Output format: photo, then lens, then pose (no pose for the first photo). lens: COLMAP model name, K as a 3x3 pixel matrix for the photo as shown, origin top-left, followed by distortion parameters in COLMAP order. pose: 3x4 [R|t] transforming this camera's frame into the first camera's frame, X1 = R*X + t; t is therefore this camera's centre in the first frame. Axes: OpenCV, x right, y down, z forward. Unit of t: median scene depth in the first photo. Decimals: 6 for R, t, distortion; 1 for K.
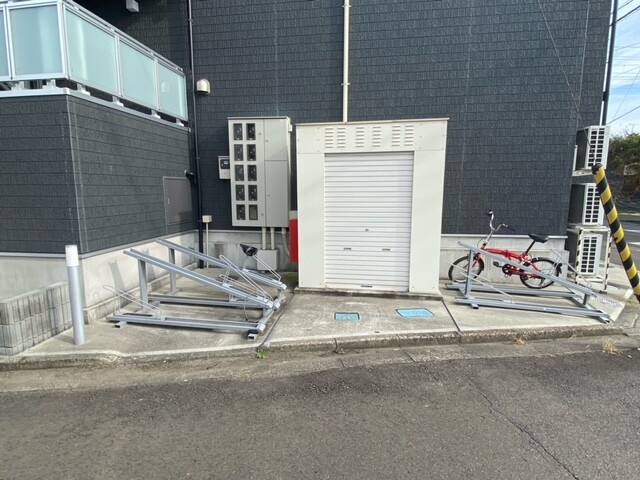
lens RADIAL K [[361.1, 0, 314.7], [0, 361.1, 238.7], [0, 0, 1]] dist [0.018363, -0.020879]
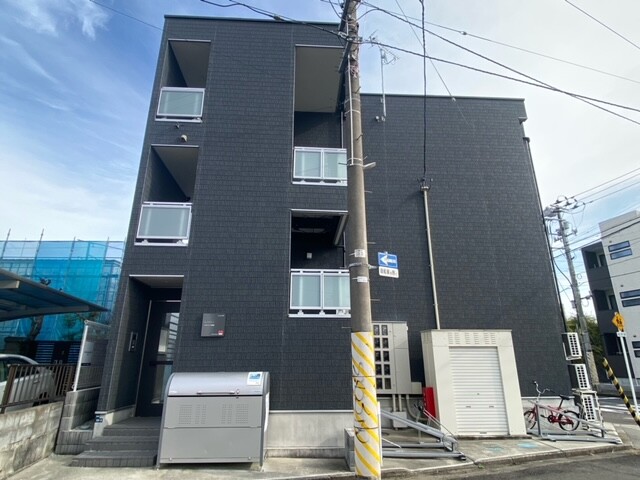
lens RADIAL K [[361.1, 0, 318.3], [0, 361.1, 234.5], [0, 0, 1]] dist [0.018363, -0.020879]
pose [[0.978535, 0.071076, 0.193436, -0.927451], [0.024889, 0.891012, -0.453298, 0.059011], [-0.204572, 0.448382, 0.870117, -0.623349]]
